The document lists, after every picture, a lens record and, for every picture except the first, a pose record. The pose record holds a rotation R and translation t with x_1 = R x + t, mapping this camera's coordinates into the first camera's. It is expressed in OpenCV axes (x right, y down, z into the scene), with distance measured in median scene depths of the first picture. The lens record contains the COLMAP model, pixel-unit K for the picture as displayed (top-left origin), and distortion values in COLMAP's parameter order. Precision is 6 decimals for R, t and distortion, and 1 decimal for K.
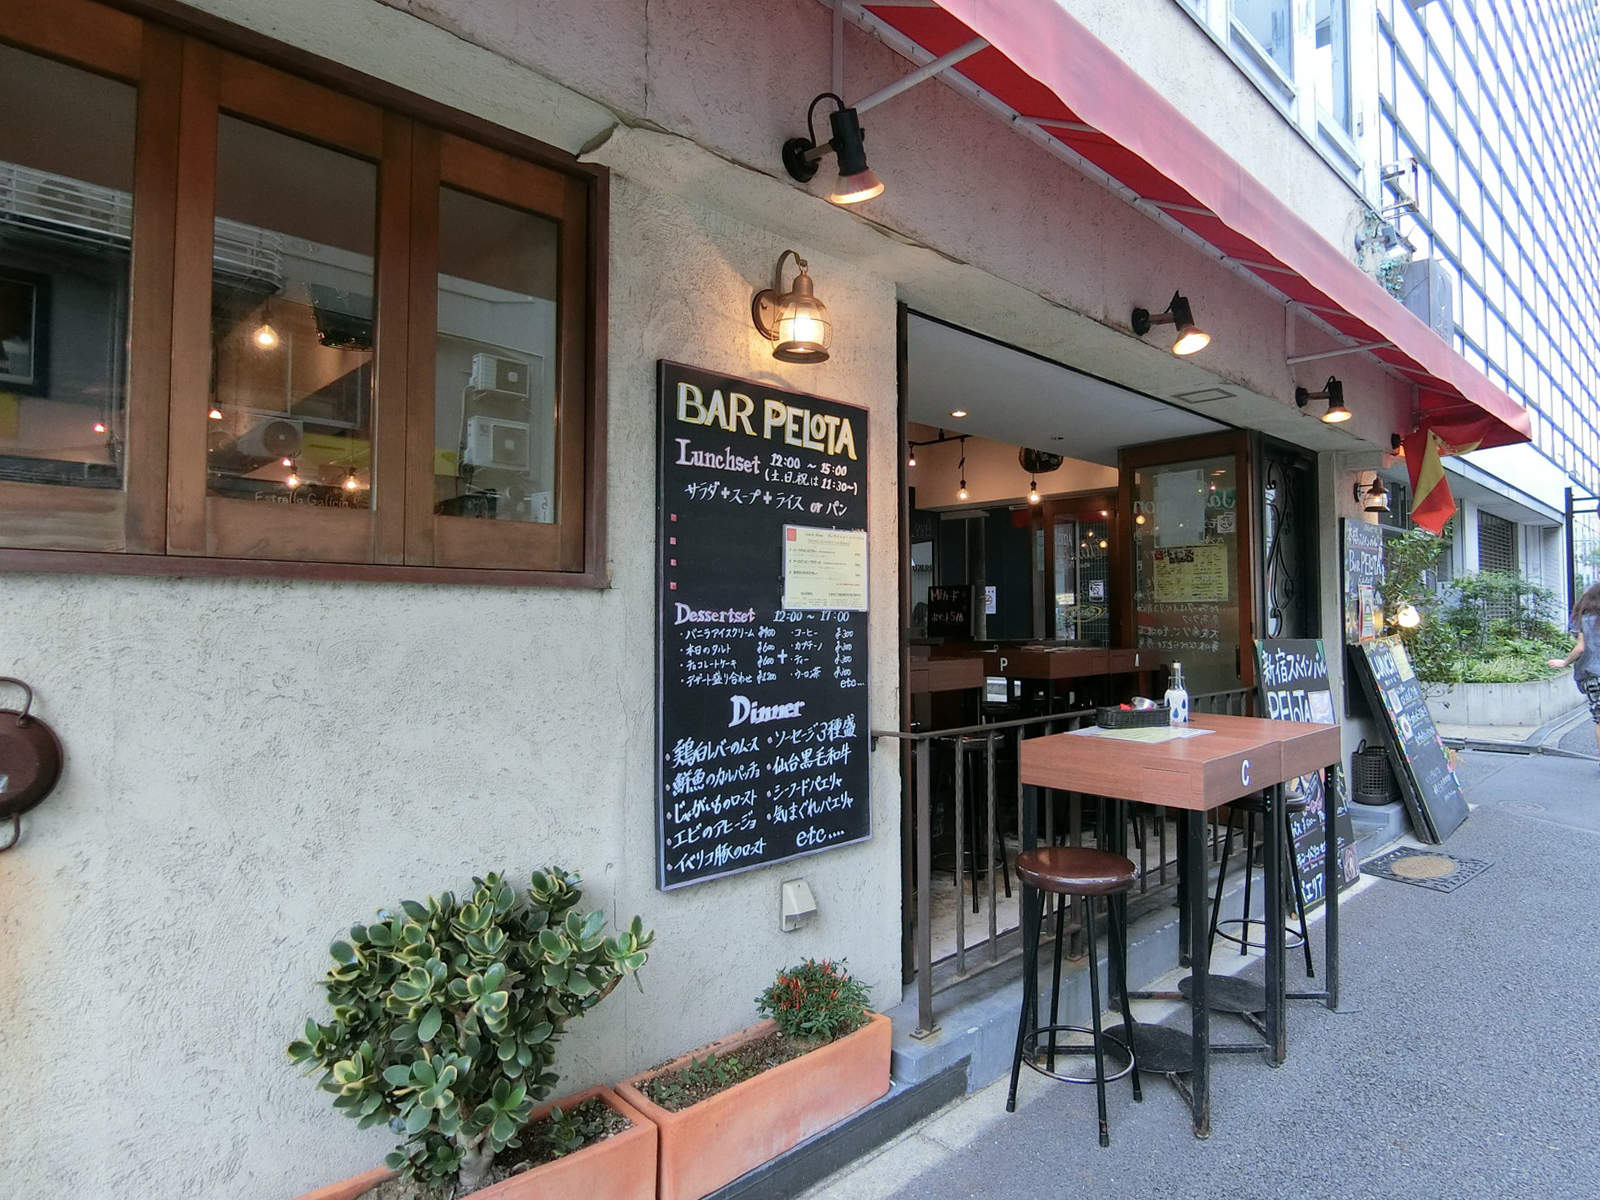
lens RADIAL K [[965.2, 0, 796.9], [0, 965.2, 599.0], [0, 0, 1]] dist [-0.019653, 0.013037]
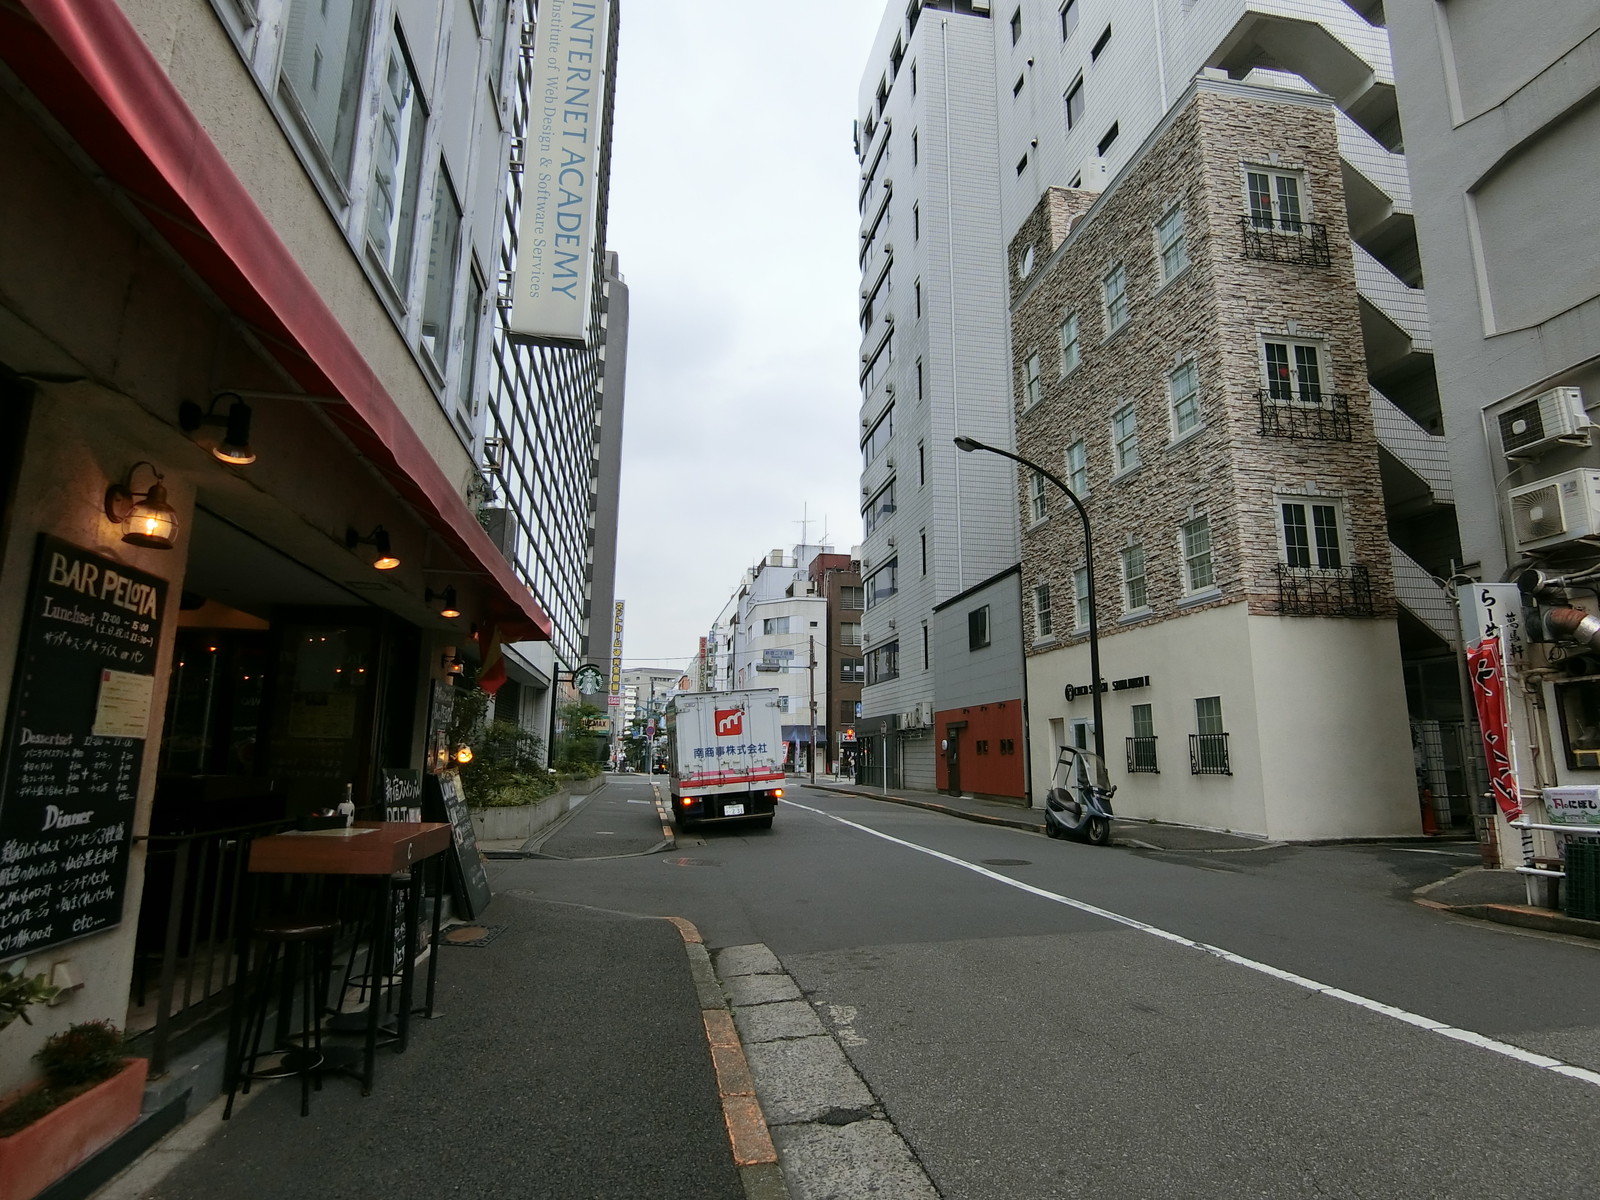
lens RADIAL K [[889.2, 0, 803.3], [0, 889.2, 594.0], [0, 0, 1]] dist [-0.016769, 0.001532]
pose [[0.575603, 0.167605, 0.800369, -0.400200], [-0.039212, 0.983301, -0.177712, -0.002896], [-0.816789, 0.070908, 0.572563, -0.395991]]
